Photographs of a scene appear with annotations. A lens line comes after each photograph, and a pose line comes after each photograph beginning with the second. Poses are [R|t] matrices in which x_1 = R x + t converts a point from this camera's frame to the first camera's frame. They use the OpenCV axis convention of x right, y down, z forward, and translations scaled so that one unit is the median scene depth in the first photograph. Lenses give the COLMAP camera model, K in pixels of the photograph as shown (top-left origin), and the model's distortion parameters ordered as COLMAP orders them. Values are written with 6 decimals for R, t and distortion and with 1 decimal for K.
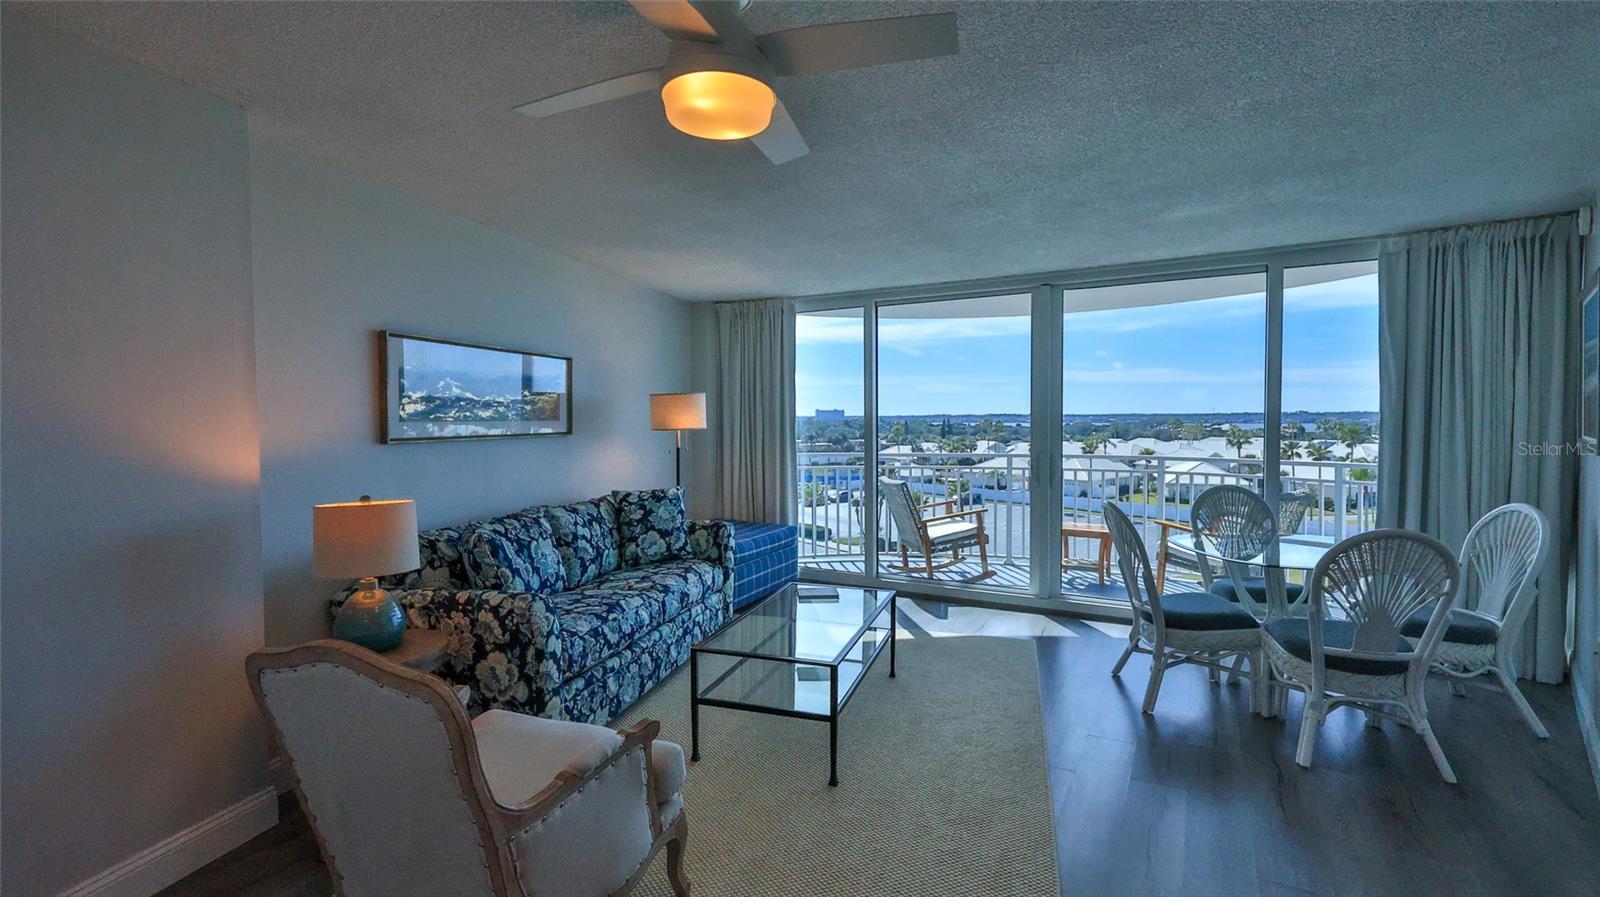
lens RADIAL K [[716.0, 0, 799.6], [0, 716.0, 443.0], [0, 0, 1]] dist [0.002852, -0.000310]
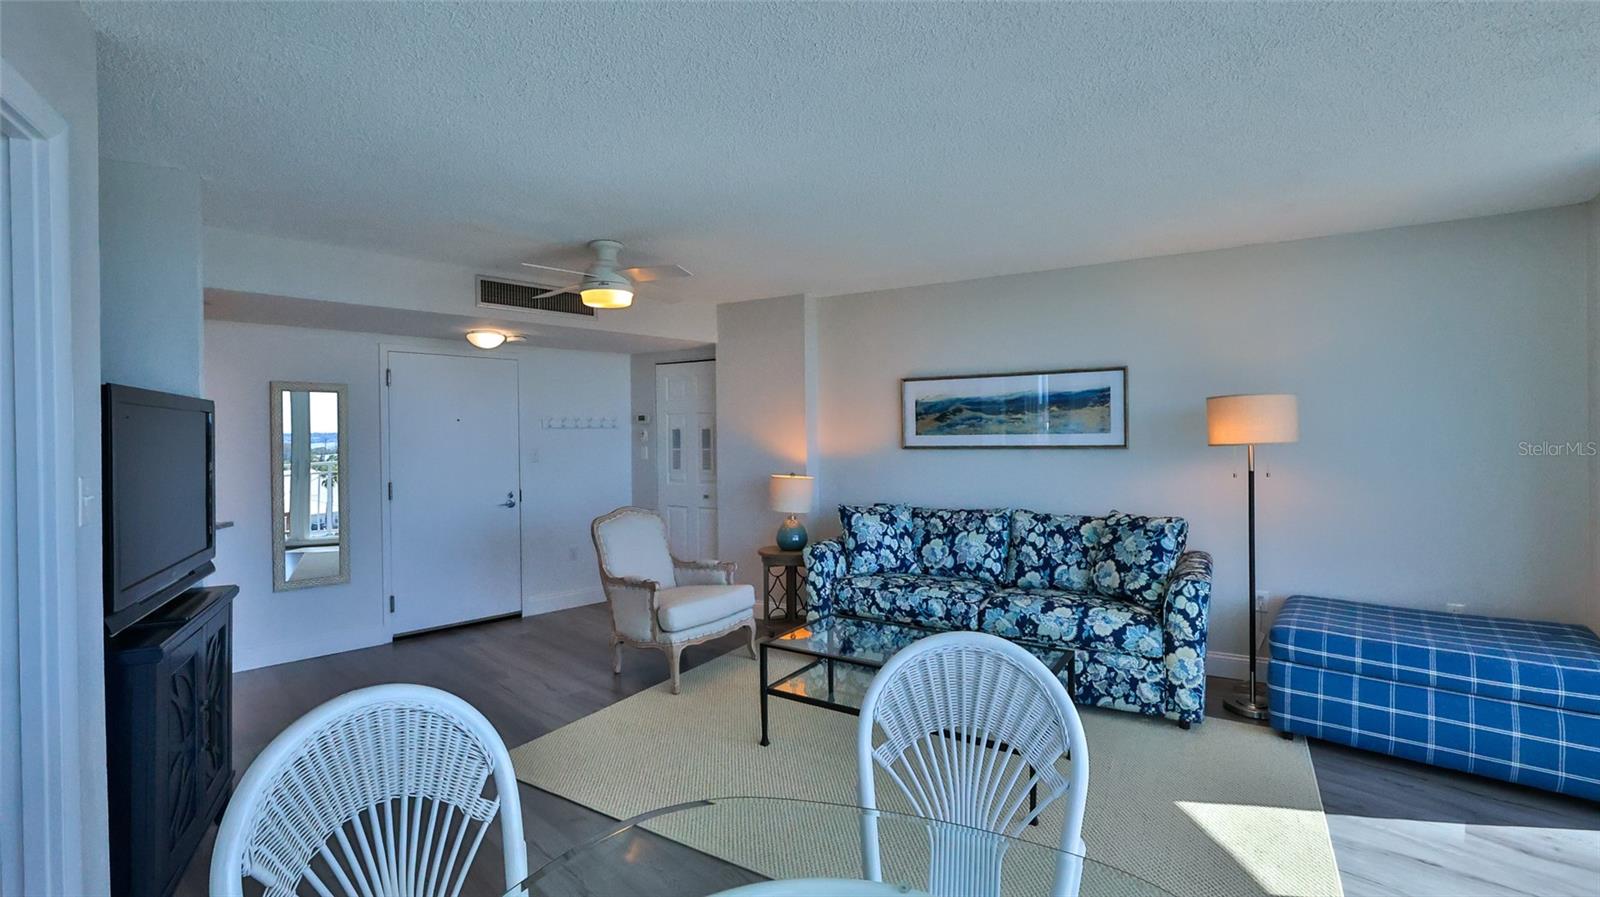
lens RADIAL K [[716.0, 0, 793.5], [0, 716.0, 447.2], [0, 0, 1]] dist [0.002852, -0.000310]
pose [[-0.281735, 0.021019, -0.959262, 0.694383], [-0.021143, 0.999381, 0.028108, -0.029016], [0.959259, 0.028200, -0.281116, 0.821313]]
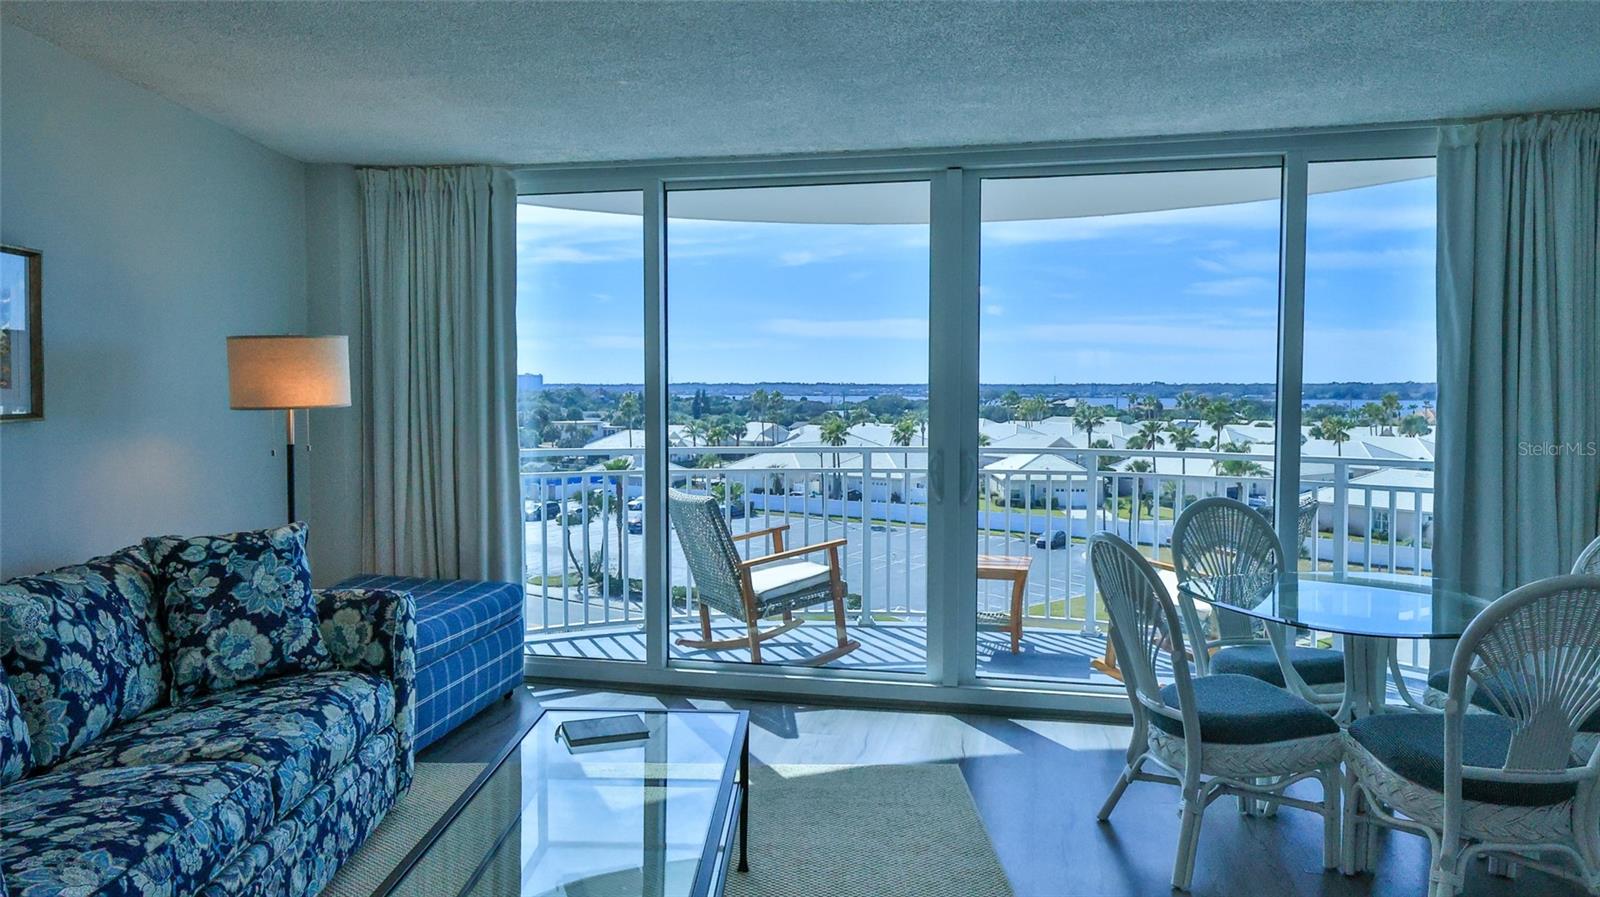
lens RADIAL K [[1091.4, 0, 801.5], [0, 1091.4, 441.8], [0, 0, 1]] dist [0.004110, 0.006163]
pose [[0.956260, -0.007378, 0.292426, -0.055455], [0.003072, 0.999880, 0.015184, -0.006229], [-0.292503, -0.013621, 0.956168, 0.177825]]
